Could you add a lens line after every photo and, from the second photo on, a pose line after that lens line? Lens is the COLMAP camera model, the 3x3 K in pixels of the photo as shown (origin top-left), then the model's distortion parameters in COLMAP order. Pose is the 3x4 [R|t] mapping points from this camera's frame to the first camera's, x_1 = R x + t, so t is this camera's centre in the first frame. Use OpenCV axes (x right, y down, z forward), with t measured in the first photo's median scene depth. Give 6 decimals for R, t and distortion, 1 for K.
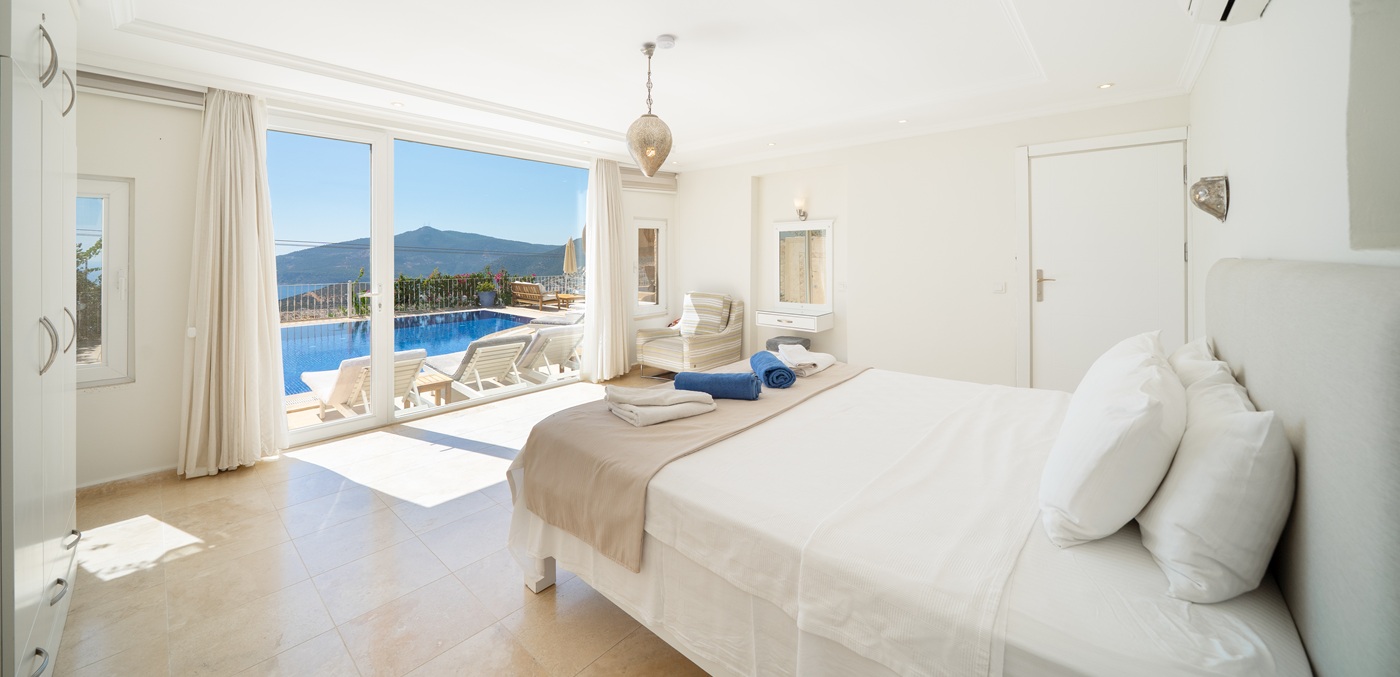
lens RADIAL K [[492.5, 0, 689.7], [0, 492.5, 336.6], [0, 0, 1]] dist [0.000411, 0.000041]
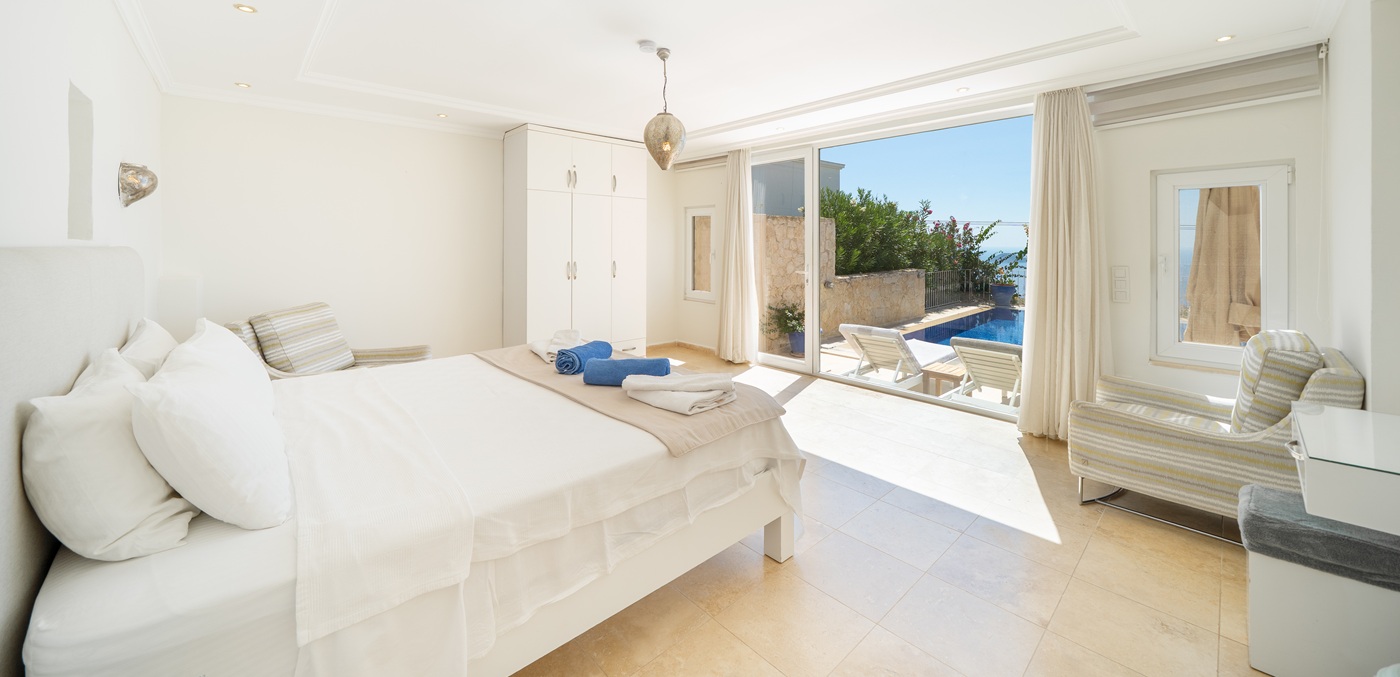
lens RADIAL K [[492.5, 0, 689.7], [0, 492.5, 336.6], [0, 0, 1]] dist [0.000411, 0.000041]
pose [[-0.101096, 0.186991, -0.977146, 0.821888], [-0.160579, 0.966233, 0.201516, -0.155641], [0.981832, 0.177282, -0.067656, 0.934782]]
